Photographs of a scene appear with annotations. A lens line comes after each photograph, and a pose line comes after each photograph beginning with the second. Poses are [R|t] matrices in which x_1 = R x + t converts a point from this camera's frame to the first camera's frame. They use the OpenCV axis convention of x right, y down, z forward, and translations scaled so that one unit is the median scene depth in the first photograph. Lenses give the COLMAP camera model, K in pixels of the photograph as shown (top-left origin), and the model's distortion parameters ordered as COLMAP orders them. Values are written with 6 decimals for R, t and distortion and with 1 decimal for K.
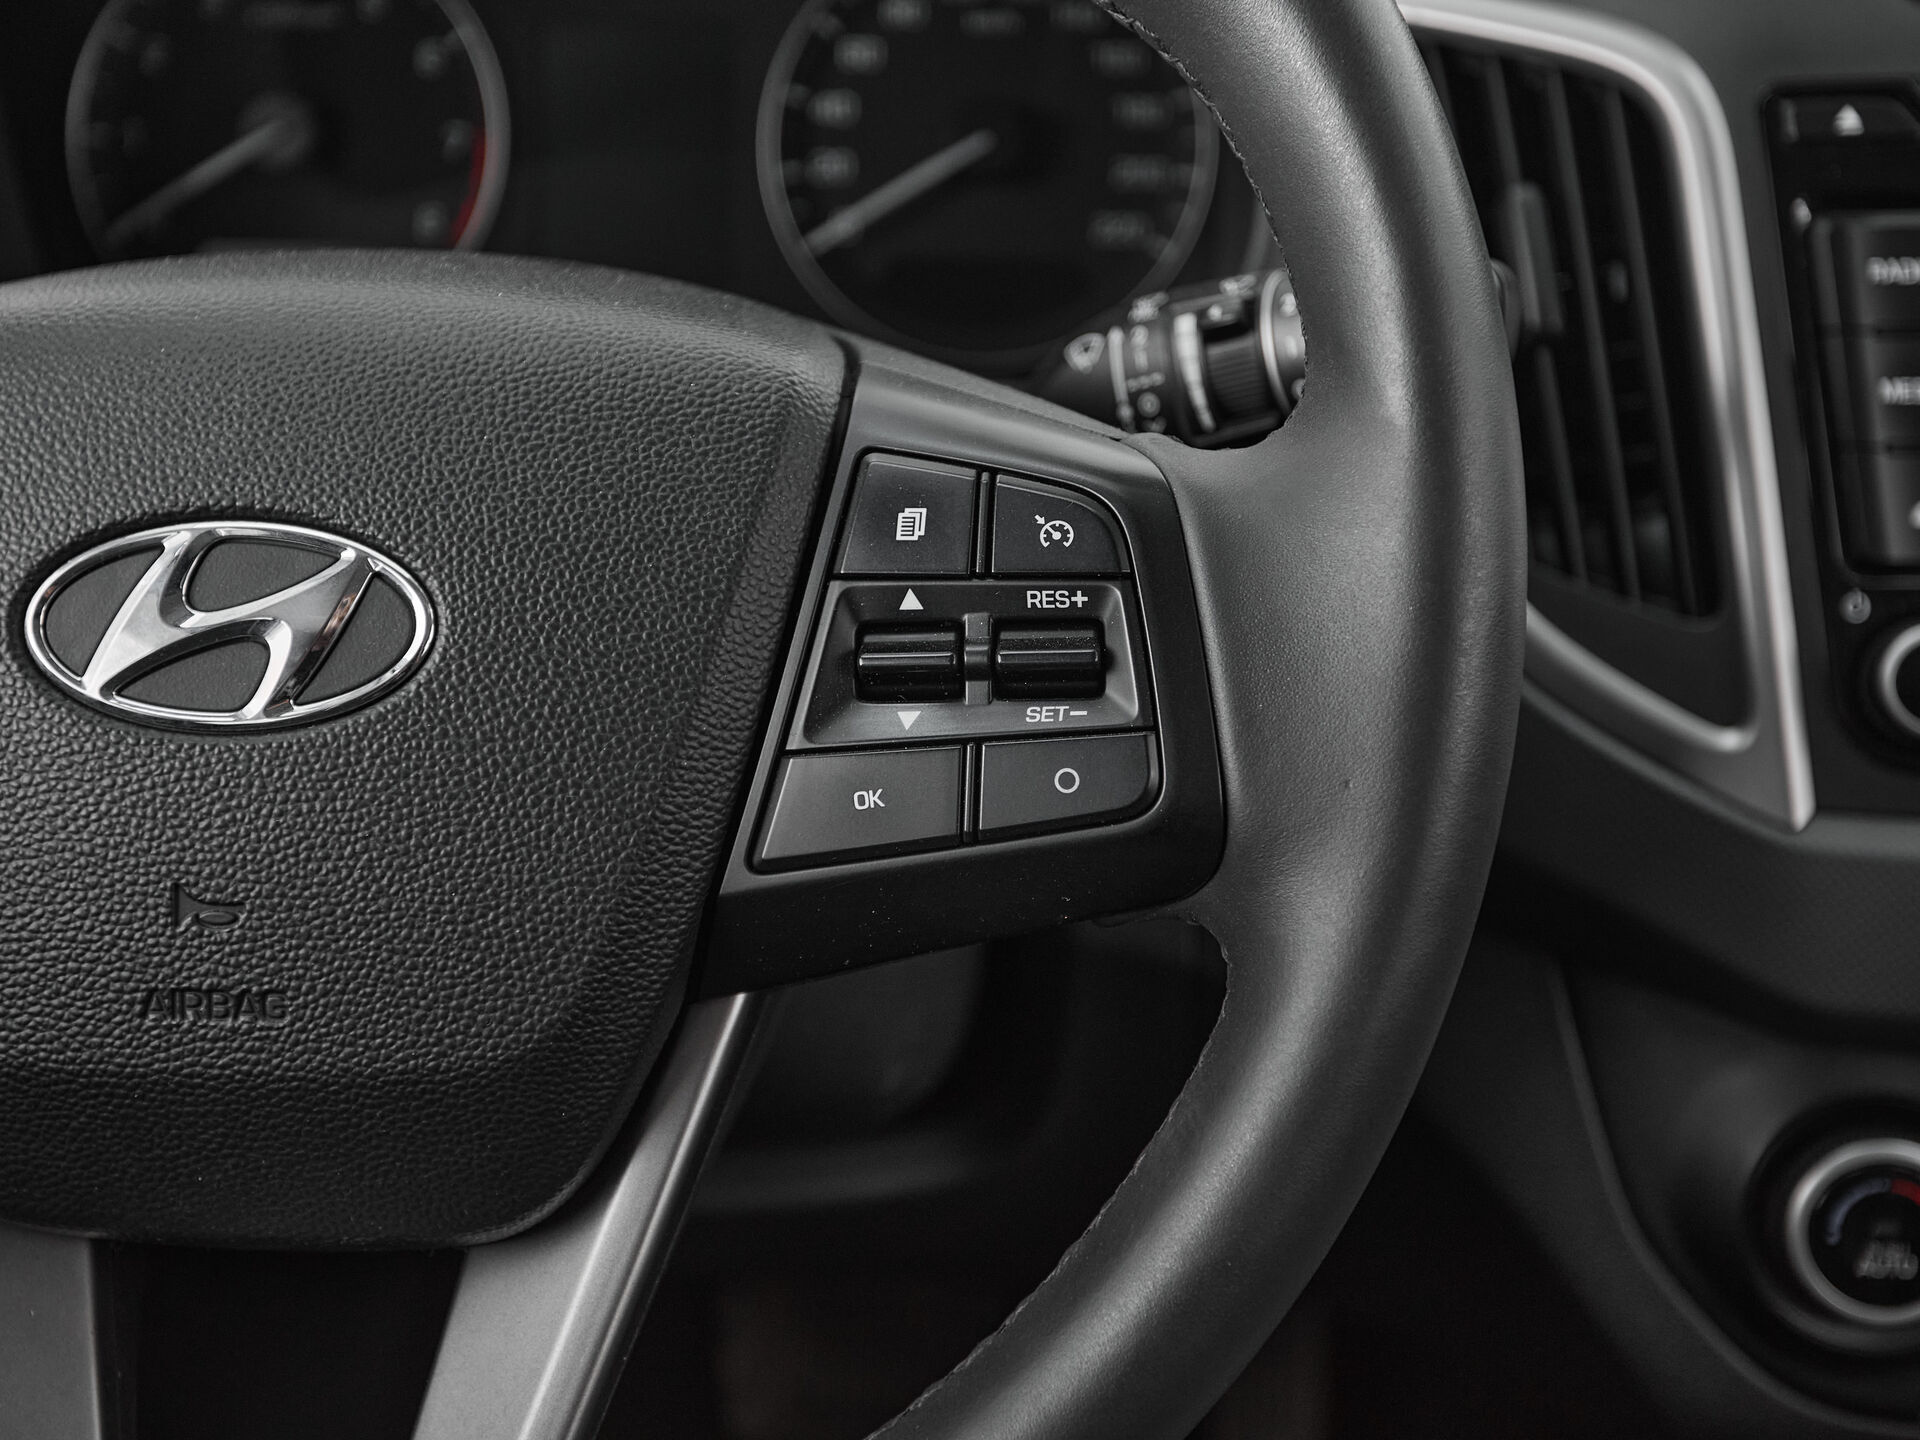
lens RADIAL K [[2754.8, 0, 951.8], [0, 2754.8, 634.0], [0, 0, 1]] dist [0.006161, 0.103308]
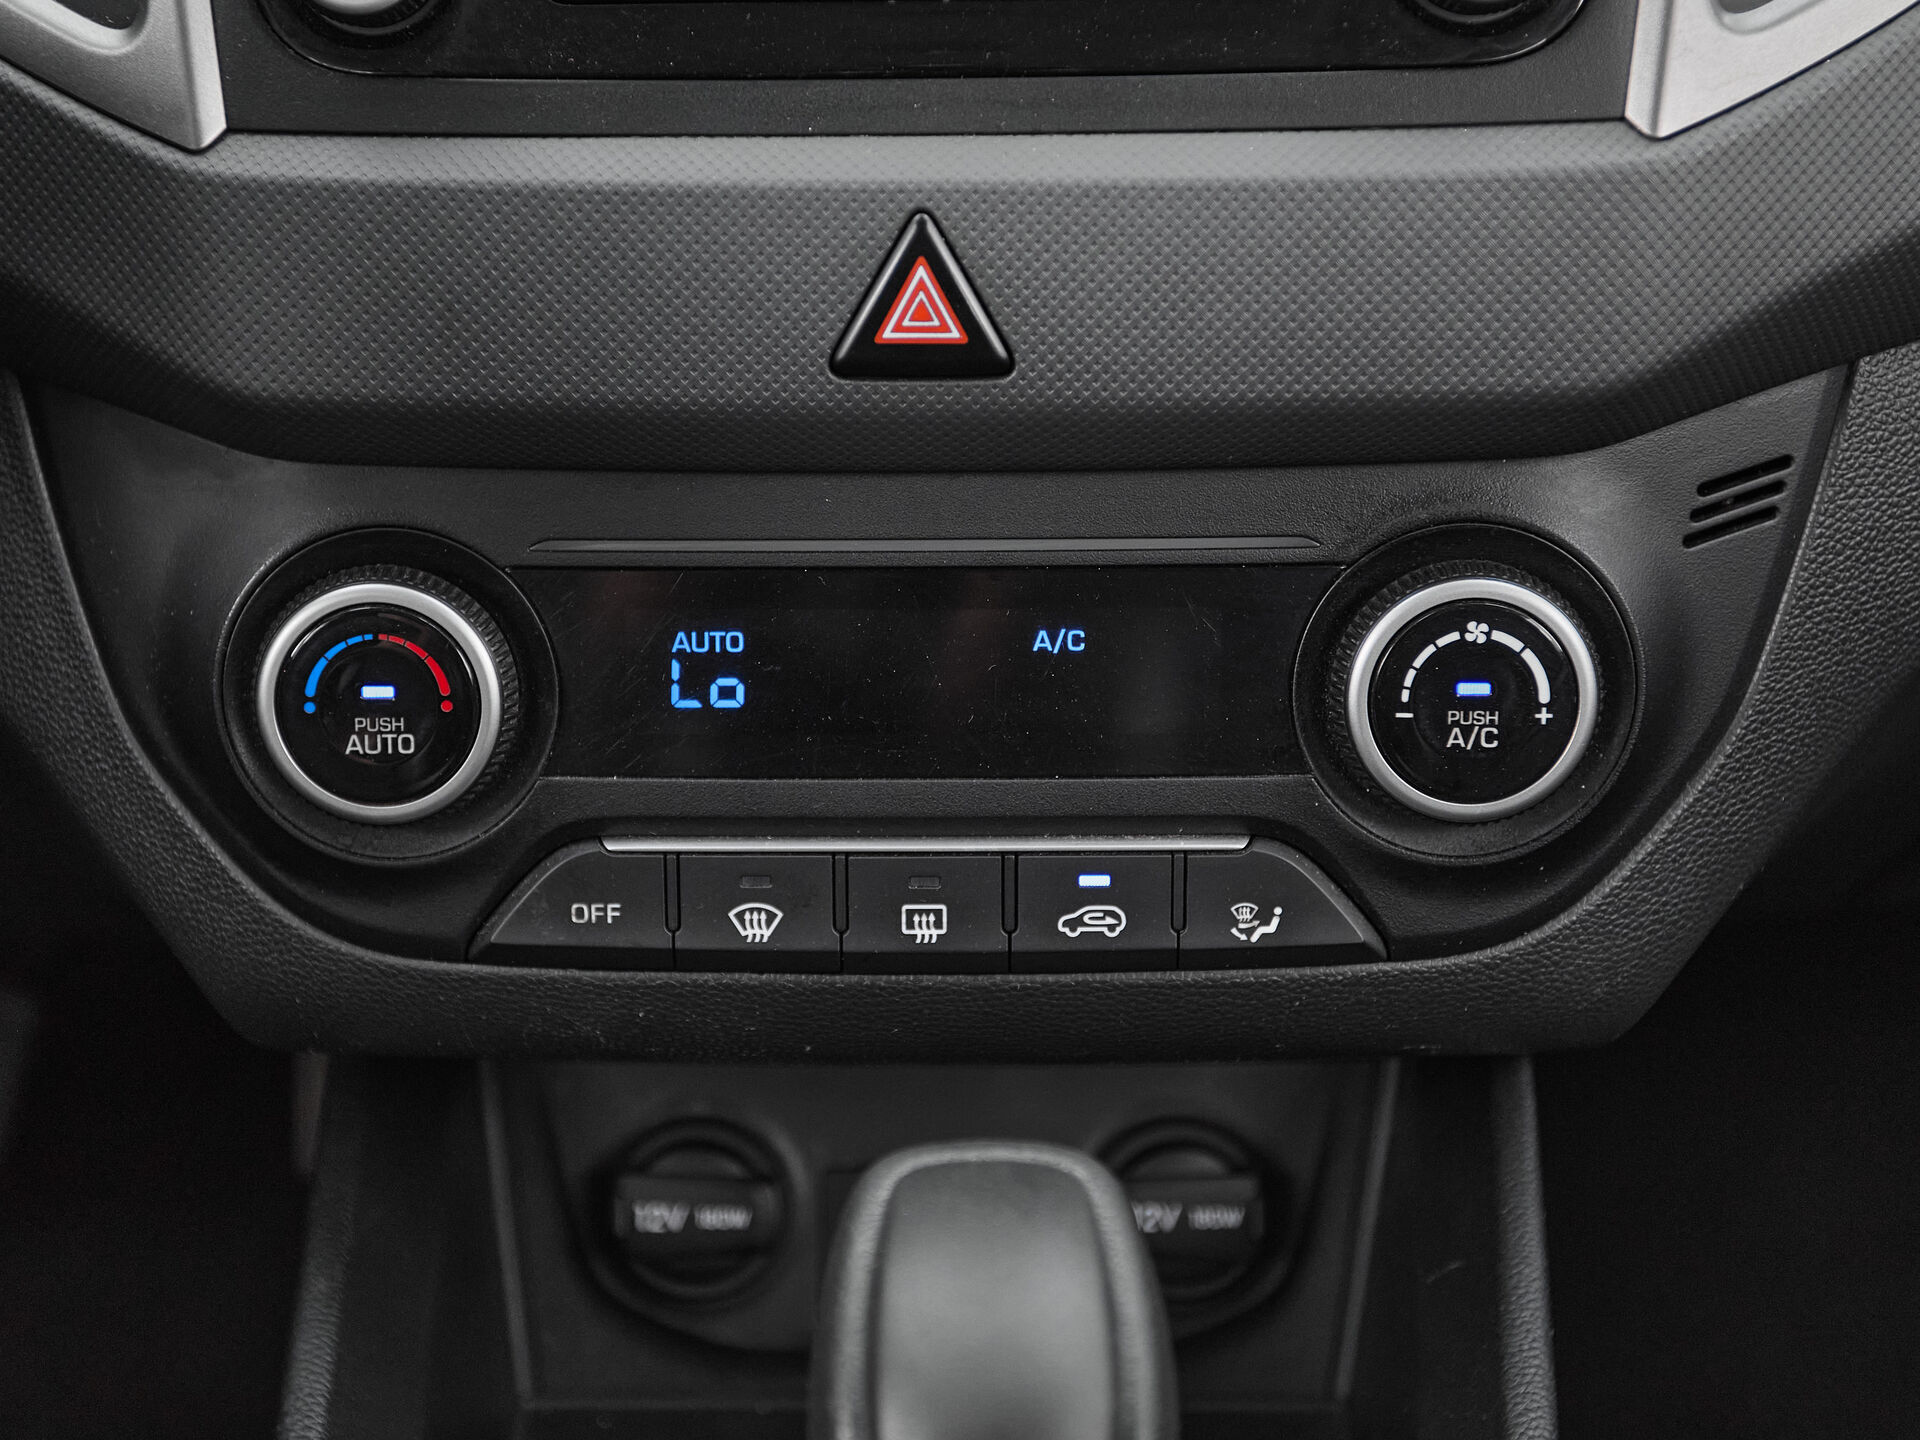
lens RADIAL K [[2881.9, 0, 897.1], [0, 2881.9, 723.4], [0, 0, 1]] dist [-0.018493, 0.215209]
pose [[0.997503, -0.028571, 0.064582, 0.597828], [0.023070, 0.996167, 0.084370, 0.222409], [-0.066745, -0.082669, 0.994339, 0.277370]]
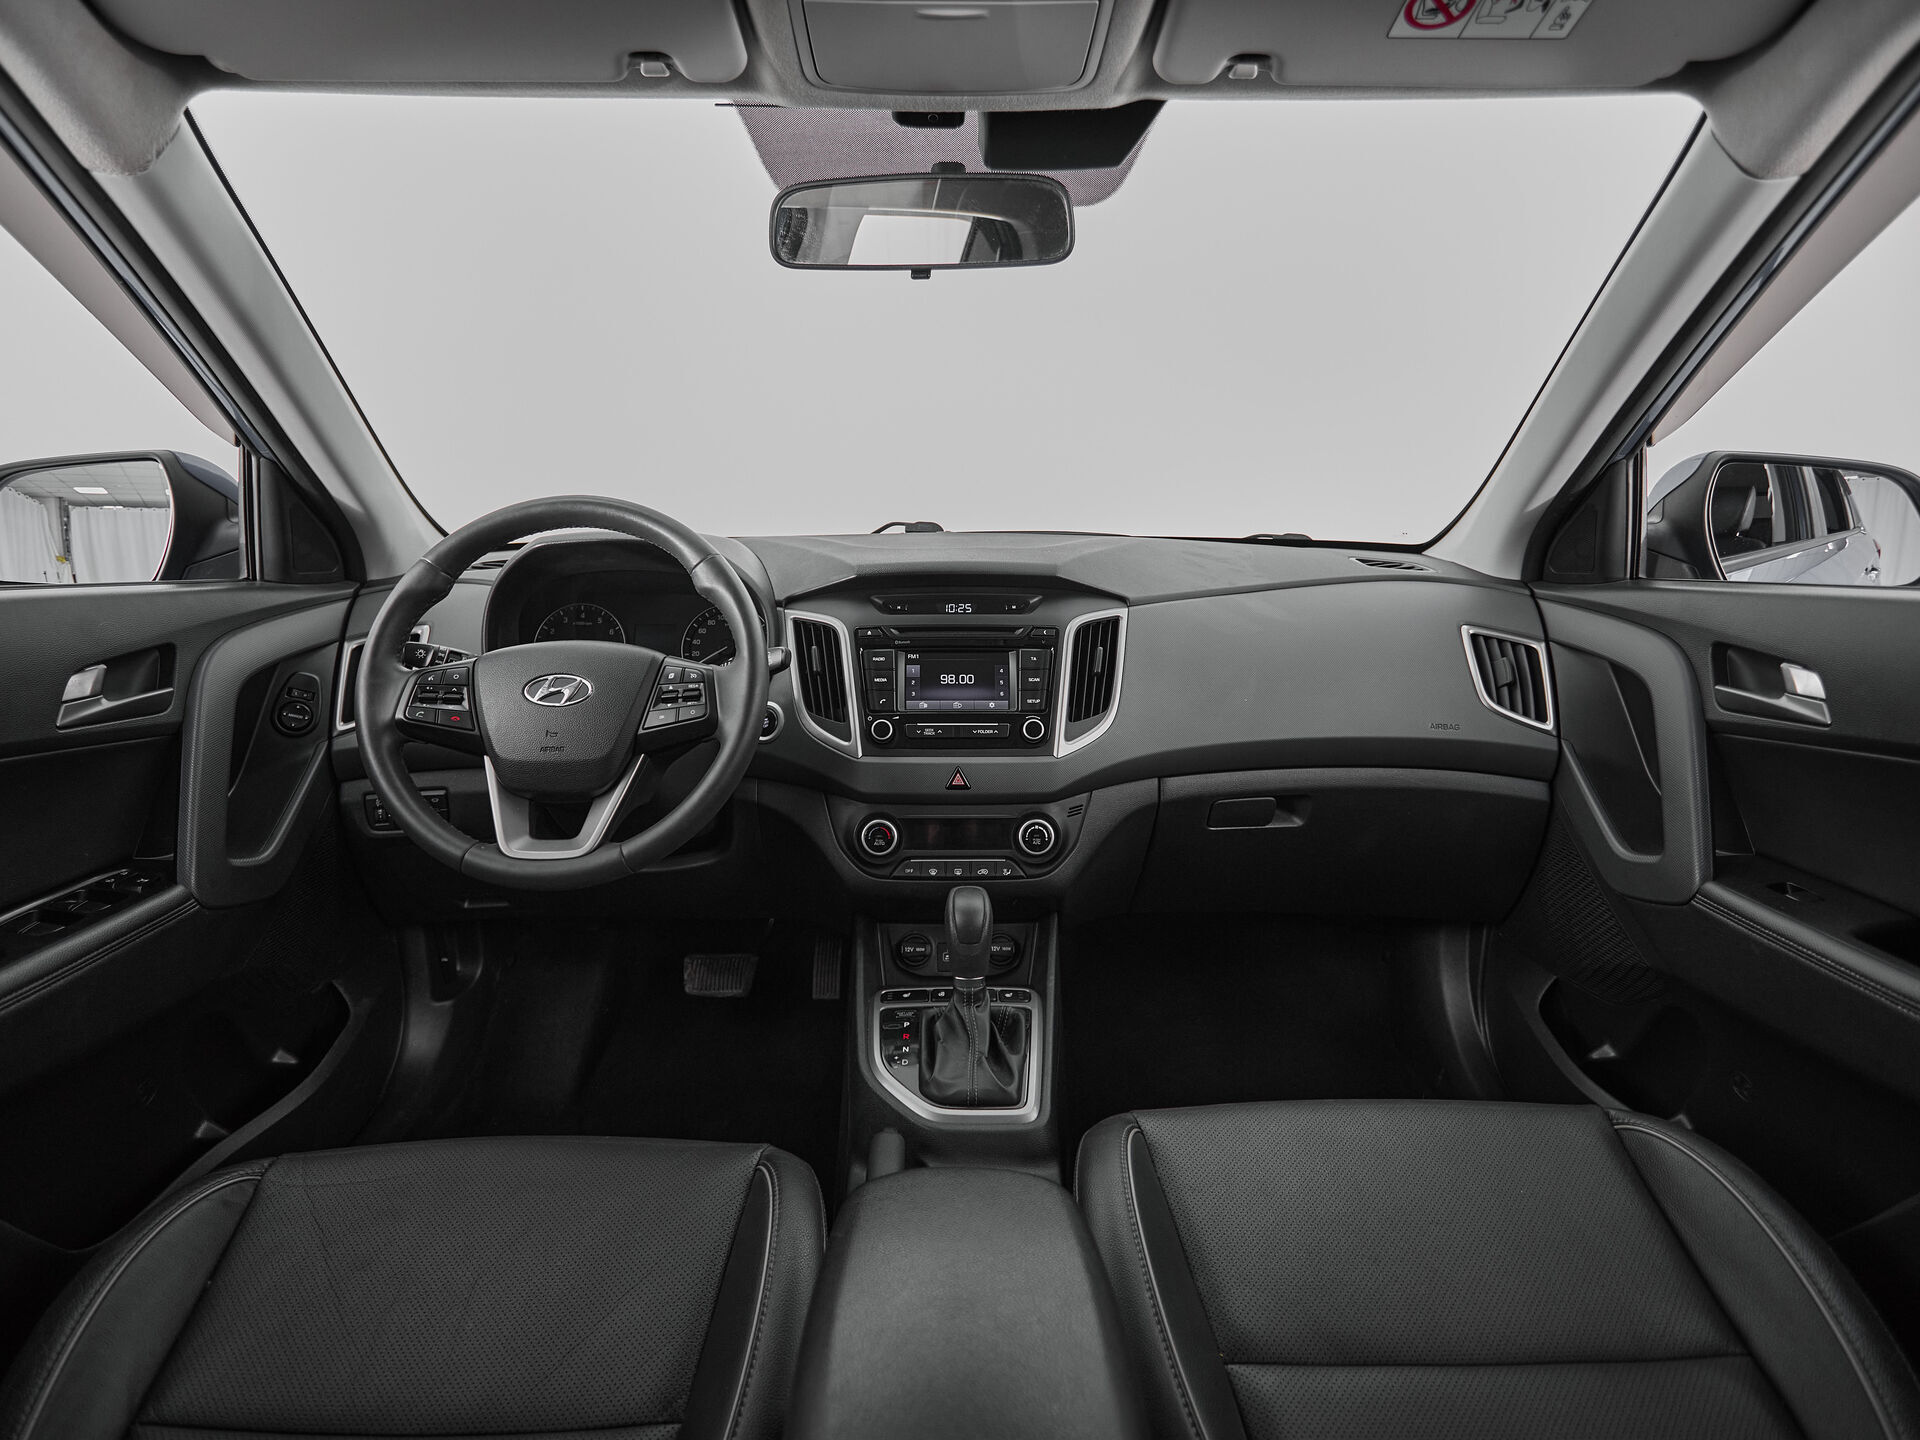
lens RADIAL K [[1027.5, 0, 955.3], [0, 1027.5, 719.9], [0, 0, 1]] dist [-0.001606, -0.000584]
pose [[0.995339, -0.002400, 0.096408, 0.409762], [0.022145, 0.978663, -0.204273, 0.560127], [-0.093861, 0.205456, 0.974155, -1.344203]]
